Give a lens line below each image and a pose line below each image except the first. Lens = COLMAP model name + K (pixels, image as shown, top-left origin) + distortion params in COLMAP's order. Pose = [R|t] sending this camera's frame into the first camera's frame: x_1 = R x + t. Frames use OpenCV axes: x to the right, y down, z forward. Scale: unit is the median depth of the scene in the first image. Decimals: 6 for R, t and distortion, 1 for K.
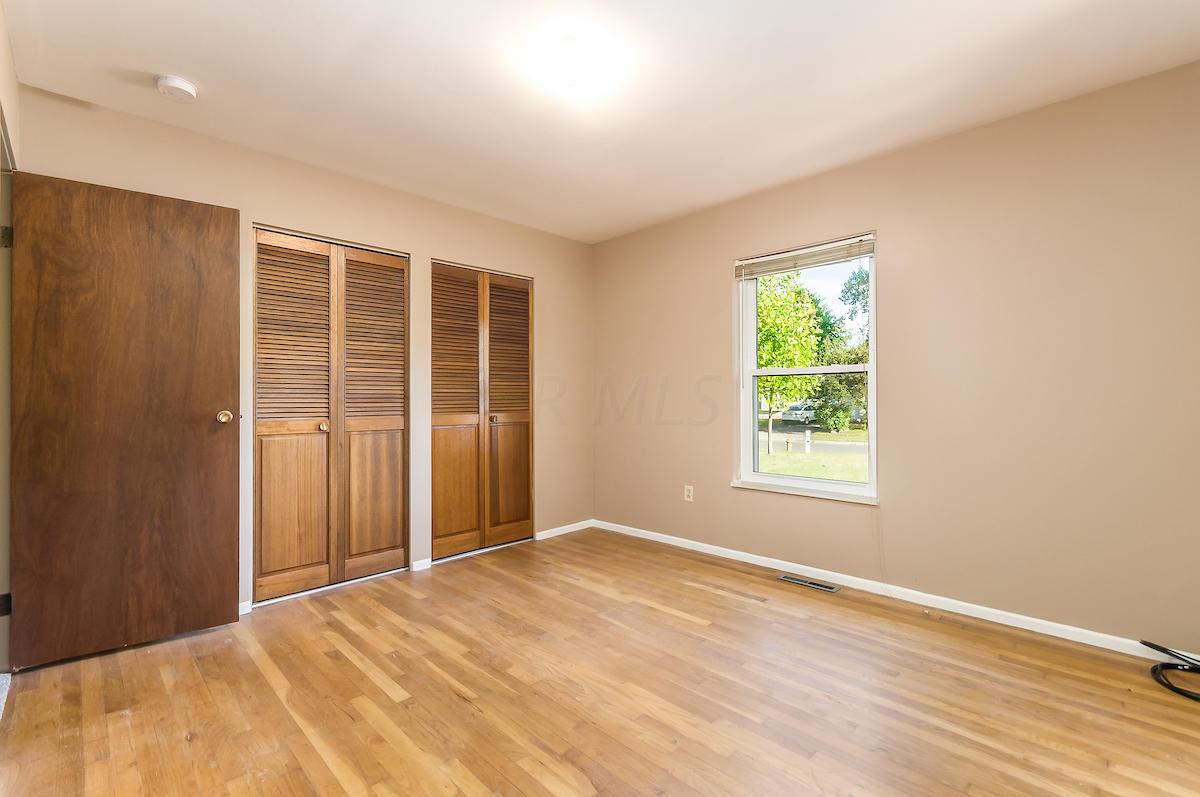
lens RADIAL K [[524.7, 0, 591.3], [0, 524.7, 408.7], [0, 0, 1]] dist [0.008059, -0.003566]
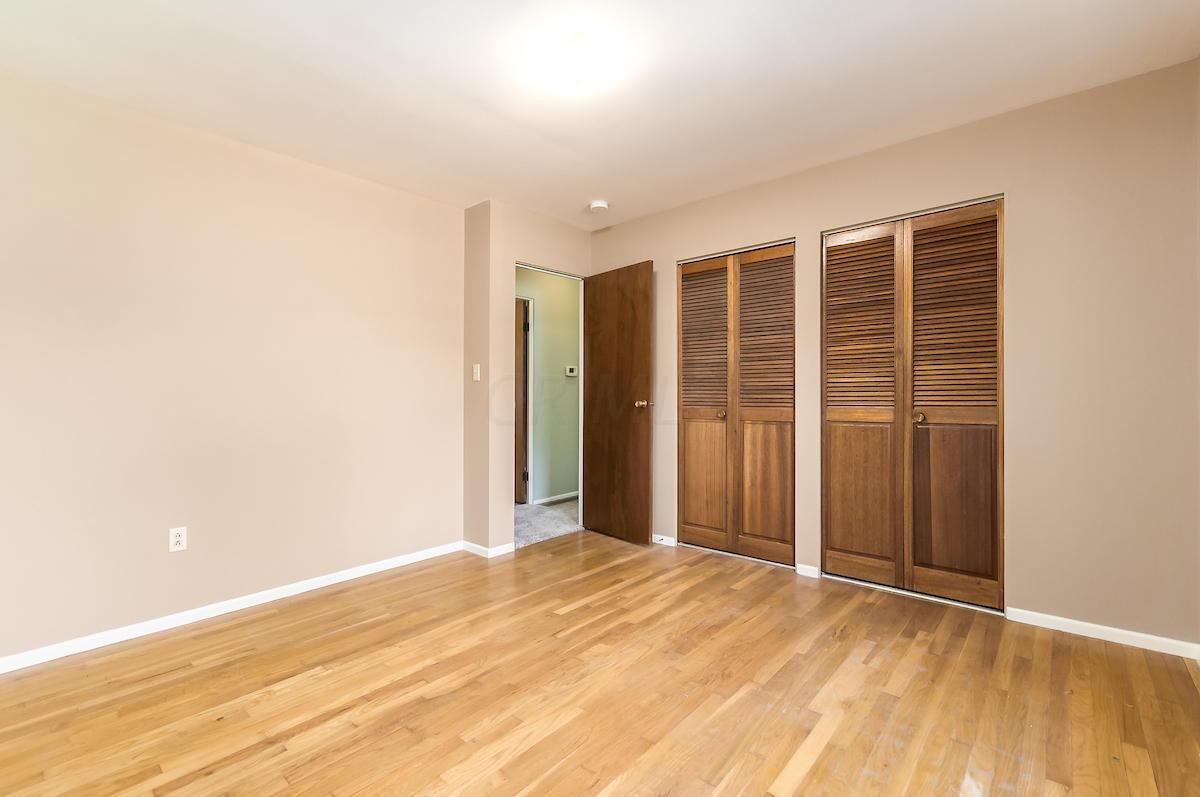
lens RADIAL K [[524.7, 0, 593.4], [0, 524.7, 395.9], [0, 0, 1]] dist [0.008059, -0.003566]
pose [[0.066782, 0.012547, -0.997689, 0.605837], [-0.008307, 0.999893, 0.012018, -0.017618], [0.997733, 0.007485, 0.066879, 0.602517]]
